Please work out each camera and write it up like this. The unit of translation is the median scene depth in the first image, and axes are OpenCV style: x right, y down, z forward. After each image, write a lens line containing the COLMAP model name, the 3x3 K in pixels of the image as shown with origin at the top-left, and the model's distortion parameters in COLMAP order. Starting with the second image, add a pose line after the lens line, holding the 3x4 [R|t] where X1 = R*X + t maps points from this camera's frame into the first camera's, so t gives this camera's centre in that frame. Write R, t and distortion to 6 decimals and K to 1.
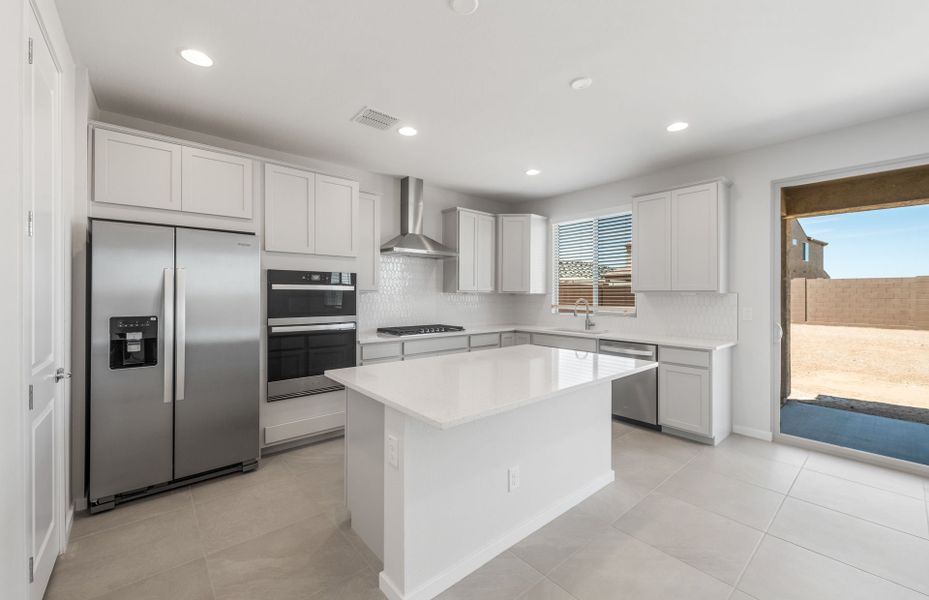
lens RADIAL K [[371.3, 0, 463.5], [0, 371.3, 294.6], [0, 0, 1]] dist [0.001110, 0.000031]
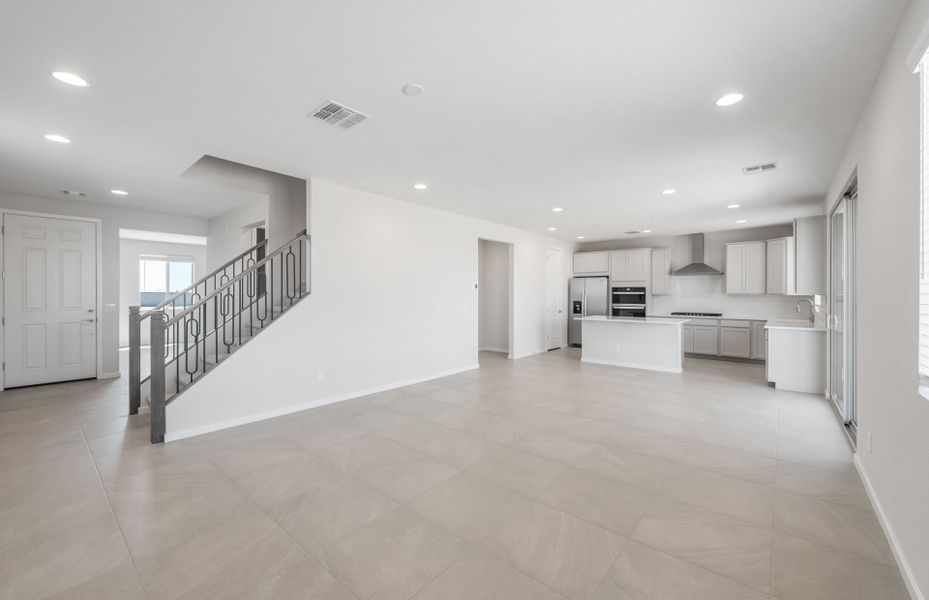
lens RADIAL K [[371.3, 0, 463.5], [0, 371.3, 294.6], [0, 0, 1]] dist [0.001110, 0.000031]
pose [[0.156605, -0.003097, -0.987656, 1.991042], [-0.004147, 0.999984, -0.003794, 0.007512], [0.987653, 0.004690, 0.156590, -0.584928]]
